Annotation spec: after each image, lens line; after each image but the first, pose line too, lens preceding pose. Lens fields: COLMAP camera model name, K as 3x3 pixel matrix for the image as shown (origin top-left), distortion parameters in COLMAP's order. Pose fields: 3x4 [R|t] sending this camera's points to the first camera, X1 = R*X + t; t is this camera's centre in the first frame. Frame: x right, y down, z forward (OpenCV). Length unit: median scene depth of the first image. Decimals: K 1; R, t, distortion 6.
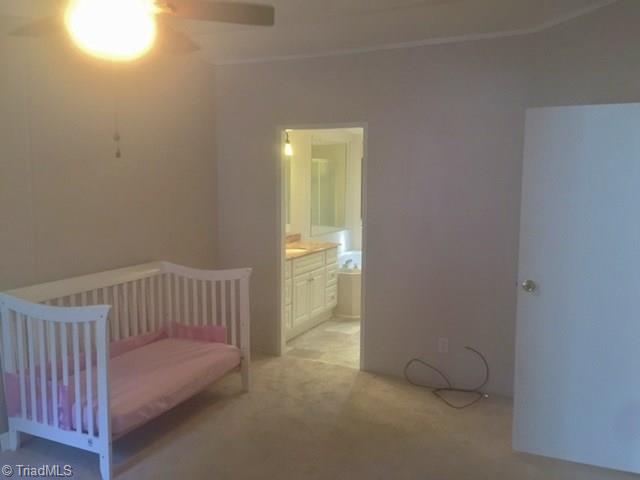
lens RADIAL K [[550.7, 0, 320.1], [0, 550.7, 239.9], [0, 0, 1]] dist [0.058985, -0.073132]
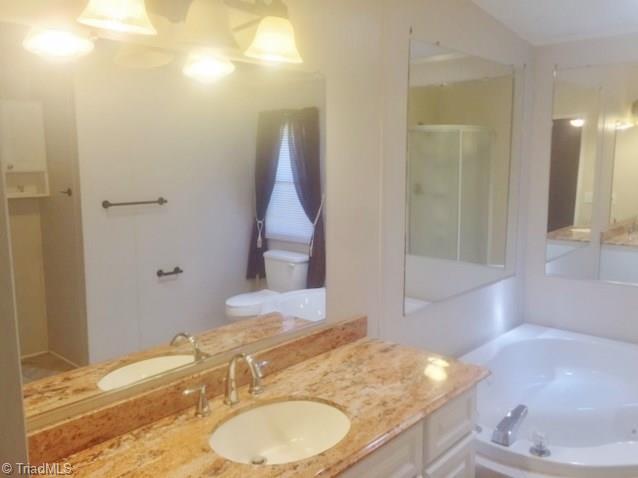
lens RADIAL K [[549.0, 0, 318.1], [0, 549.0, 236.8], [0, 0, 1]] dist [0.058985, -0.073132]
pose [[0.959107, 0.021448, -0.282231, 0.026598], [-0.016483, 0.999665, 0.019957, -0.056738], [0.282565, -0.014489, 0.959139, 0.564226]]
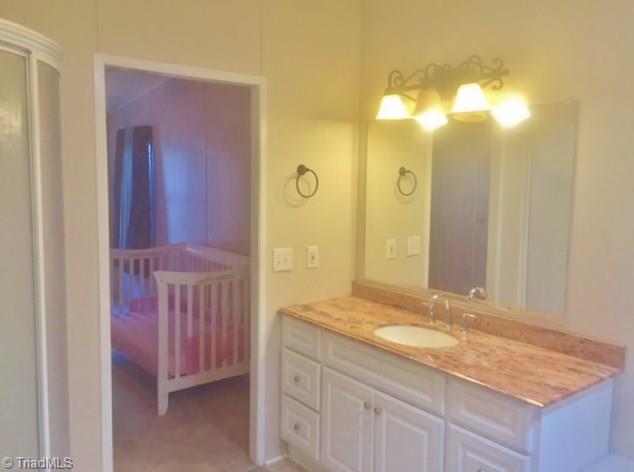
lens RADIAL K [[545.6, 0, 316.9], [0, 545.6, 235.5], [0, 0, 1]] dist [0.058985, -0.073132]
pose [[-0.443170, 0.076992, -0.893125, 0.266075], [-0.133339, 0.979560, 0.150606, -0.082086], [0.886465, 0.185832, -0.423846, 0.821755]]
